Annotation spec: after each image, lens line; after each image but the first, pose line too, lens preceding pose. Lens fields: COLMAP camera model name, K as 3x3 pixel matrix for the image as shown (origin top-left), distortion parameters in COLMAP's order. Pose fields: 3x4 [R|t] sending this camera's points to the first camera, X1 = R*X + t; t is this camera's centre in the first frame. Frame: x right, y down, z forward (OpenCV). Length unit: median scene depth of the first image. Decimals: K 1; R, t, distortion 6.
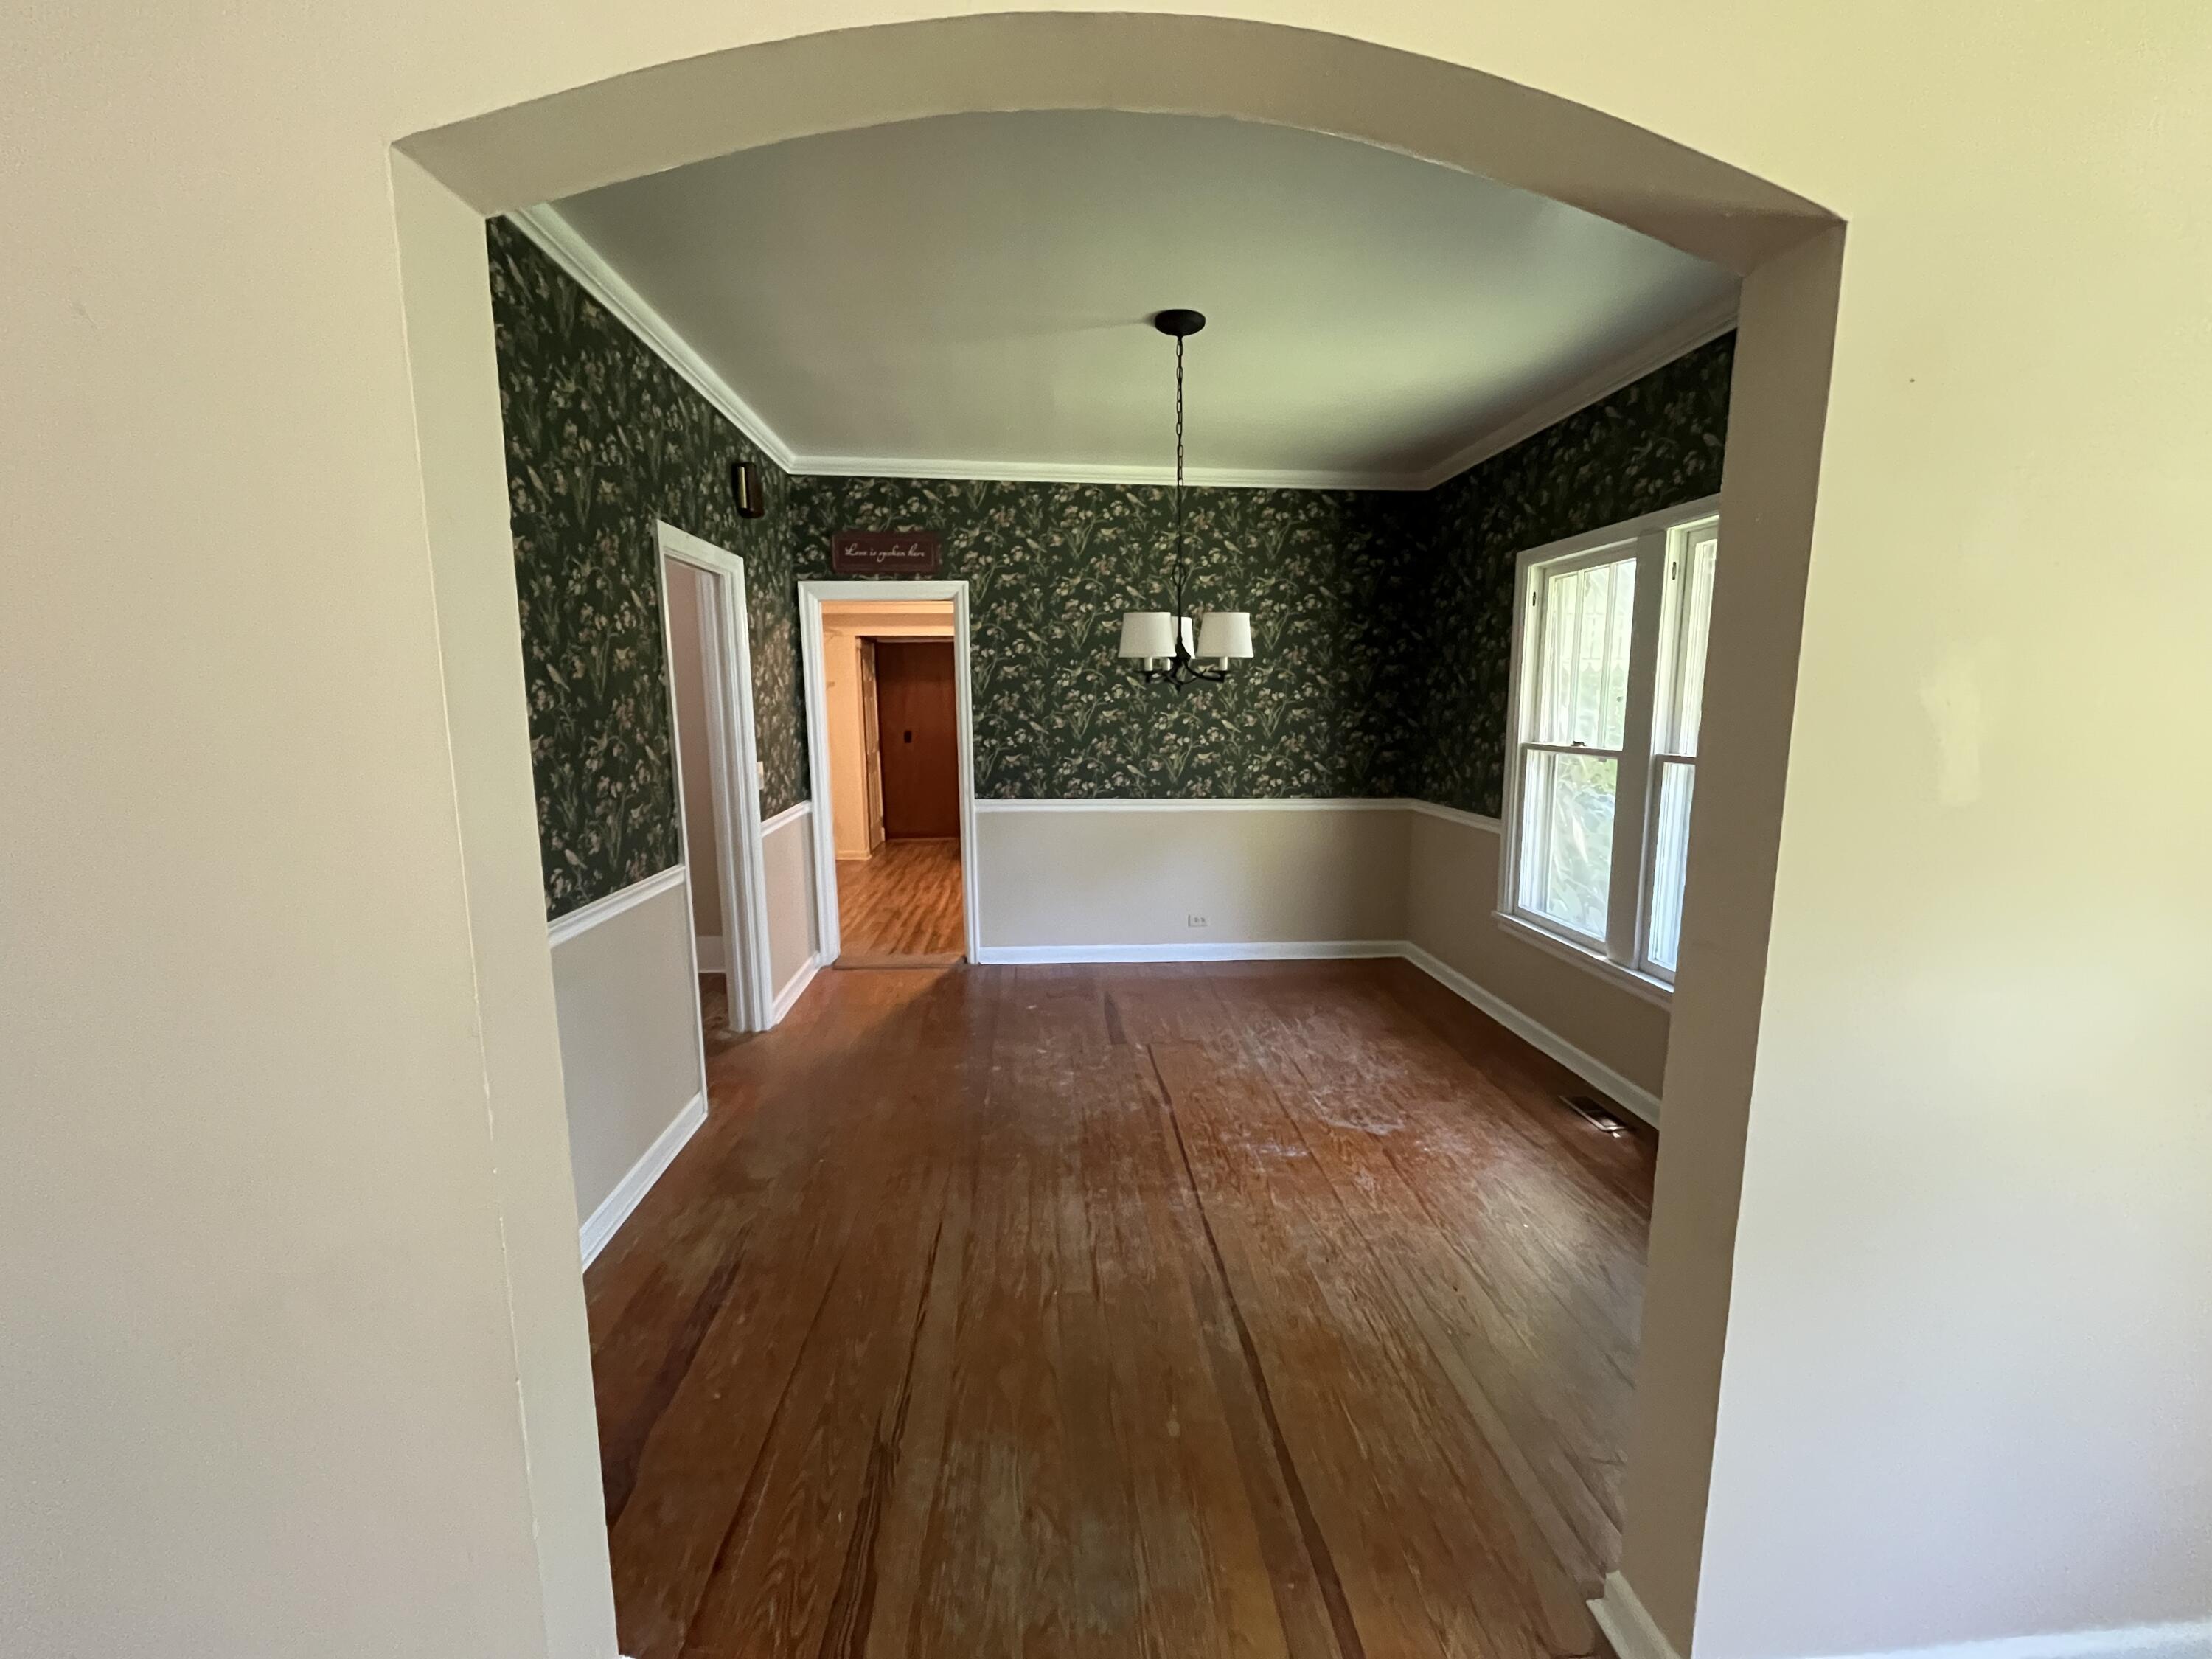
lens RADIAL K [[895.1, 0, 1107.0], [0, 895.1, 836.4], [0, 0, 1]] dist [0.000475, 0.001020]
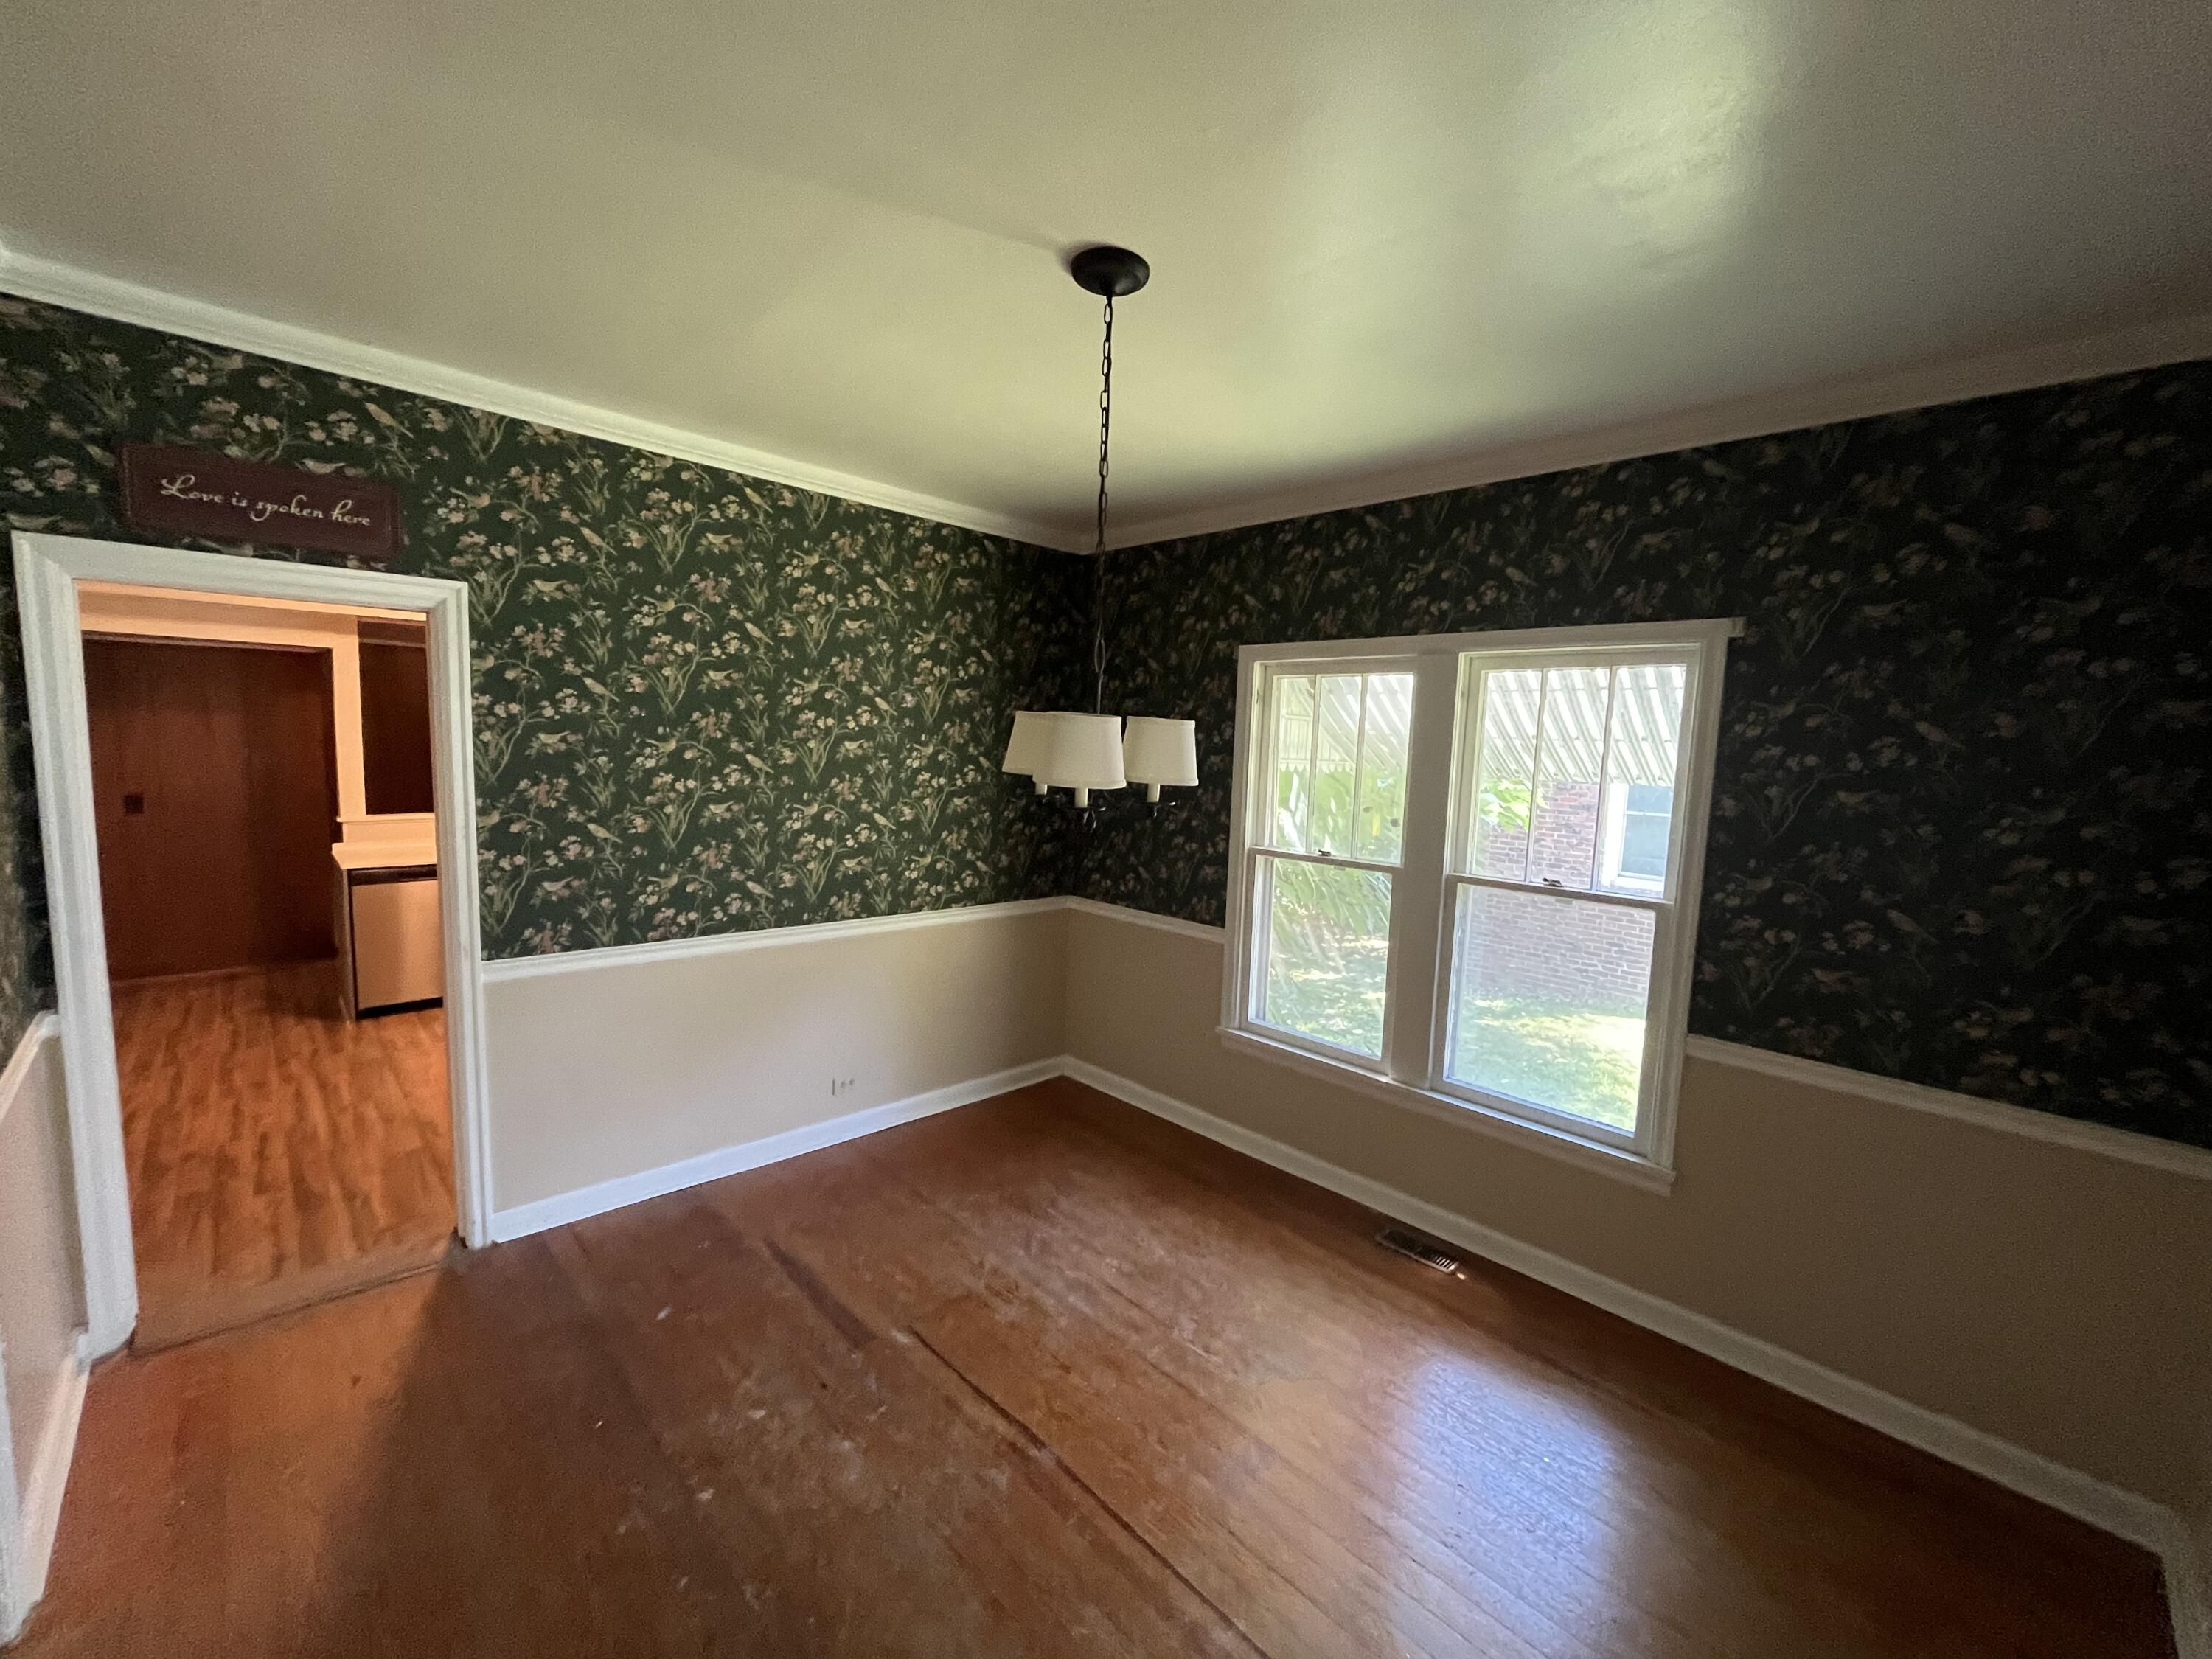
lens RADIAL K [[895.1, 0, 1095.1], [0, 895.1, 833.3], [0, 0, 1]] dist [0.000475, 0.001020]
pose [[0.773129, -0.034886, 0.633289, -0.213324], [0.055649, 0.998367, -0.012940, -0.097957], [-0.631803, 0.045246, 0.773807, 0.318050]]
